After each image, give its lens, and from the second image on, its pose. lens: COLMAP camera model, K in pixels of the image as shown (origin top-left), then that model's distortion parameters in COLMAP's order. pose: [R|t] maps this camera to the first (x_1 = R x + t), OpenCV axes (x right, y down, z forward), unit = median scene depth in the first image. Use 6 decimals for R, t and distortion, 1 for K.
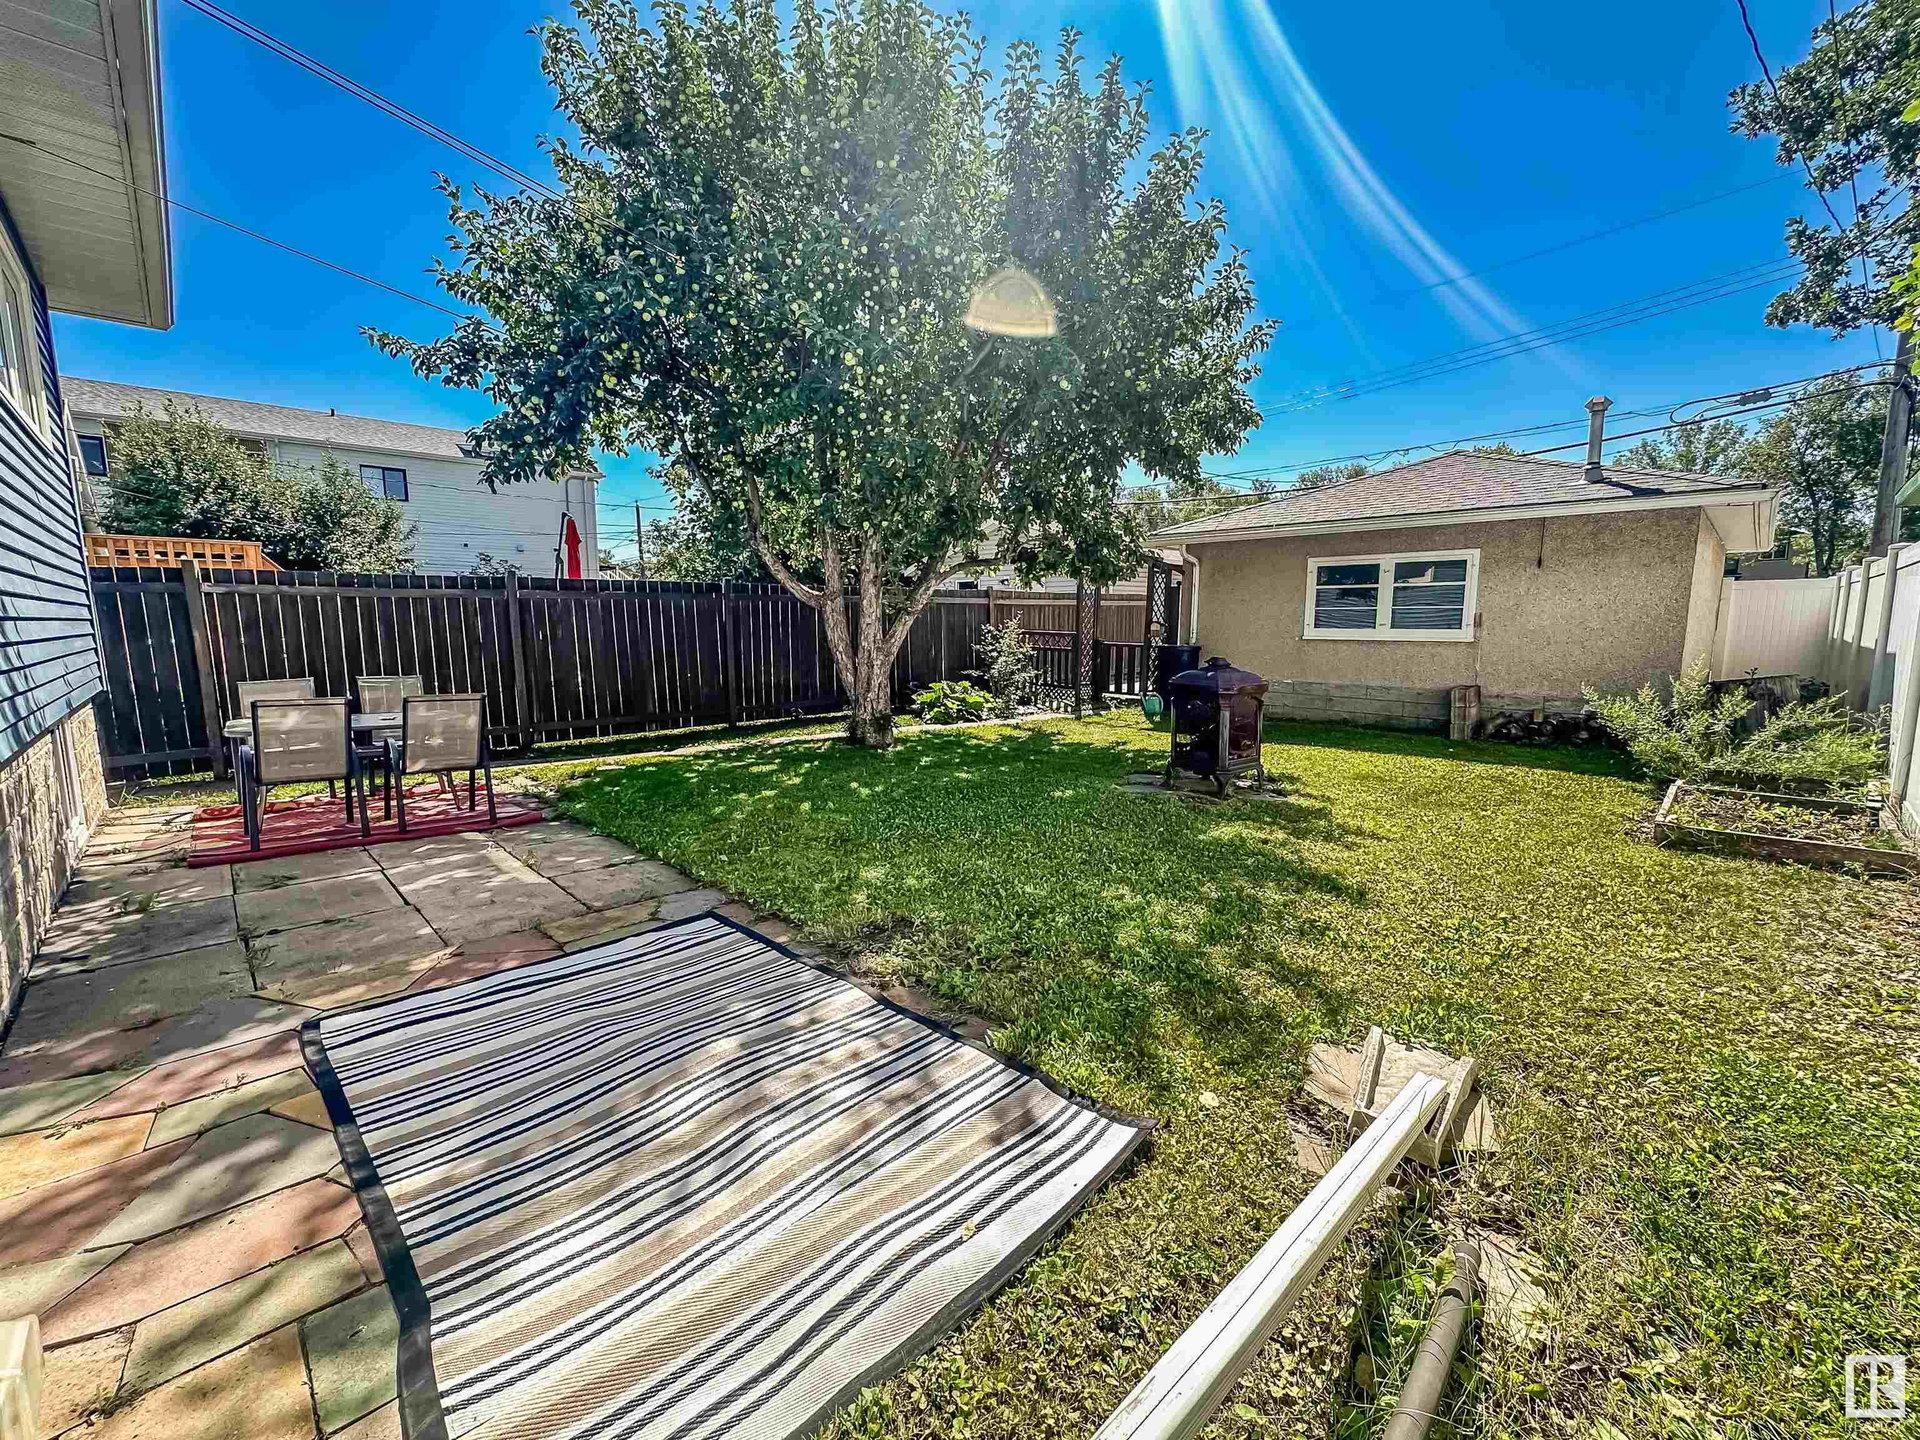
lens RADIAL K [[783.5, 0, 950.6], [0, 783.5, 722.6], [0, 0, 1]] dist [-0.009005, 0.000124]
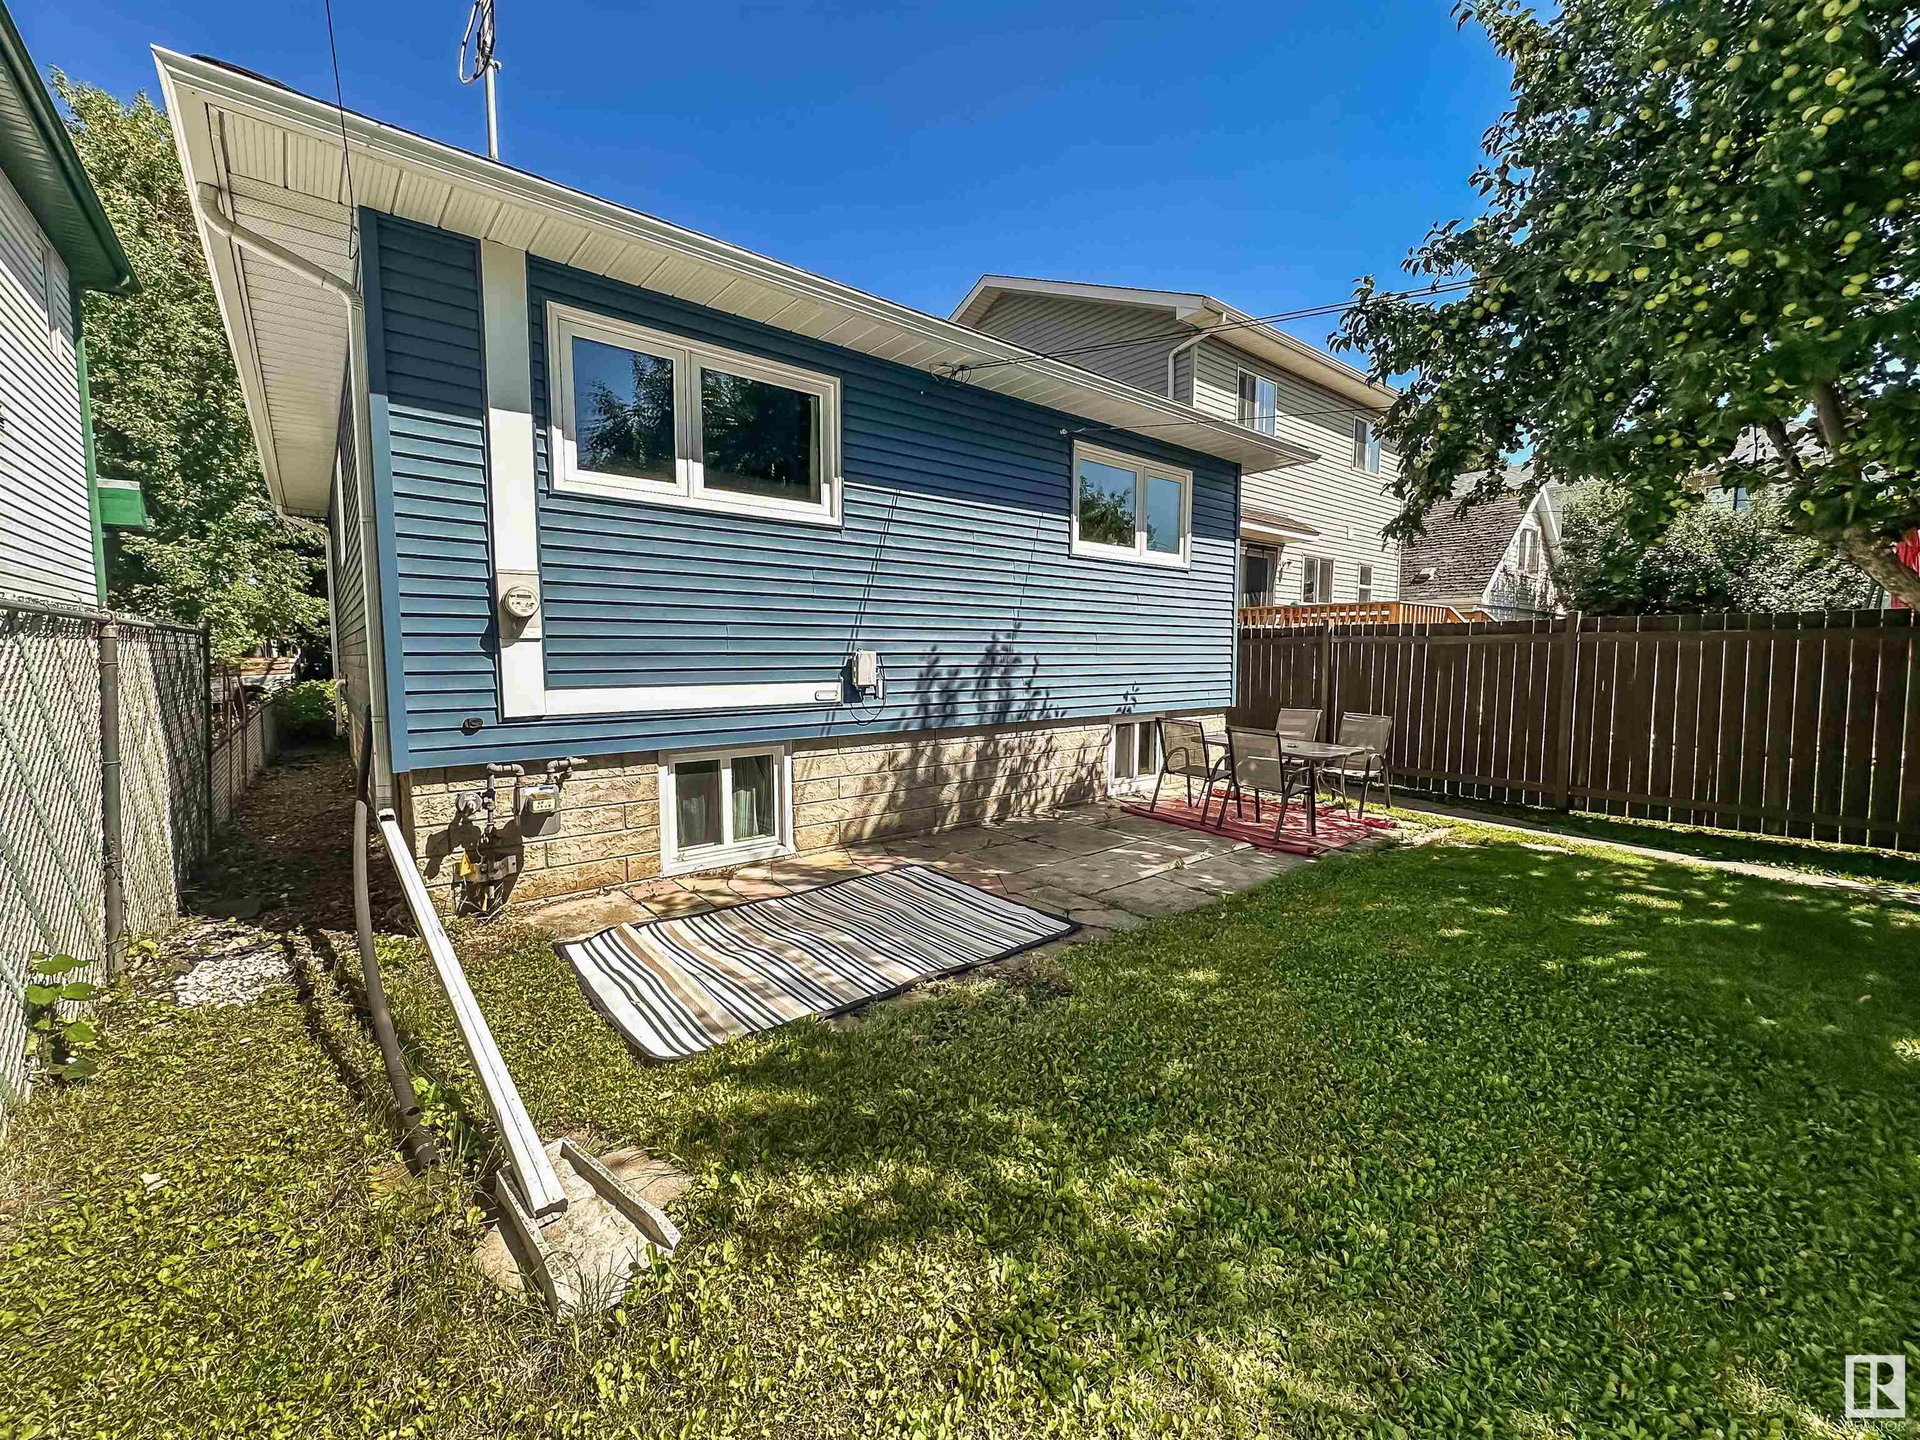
lens RADIAL K [[783.5, 0, 961.3], [0, 783.5, 722.3], [0, 0, 1]] dist [-0.009005, 0.000124]
pose [[-0.078548, 0.093506, -0.992515, 0.534252], [-0.134274, 0.985527, 0.103474, -0.096849], [0.987826, 0.141397, -0.064856, 0.541381]]
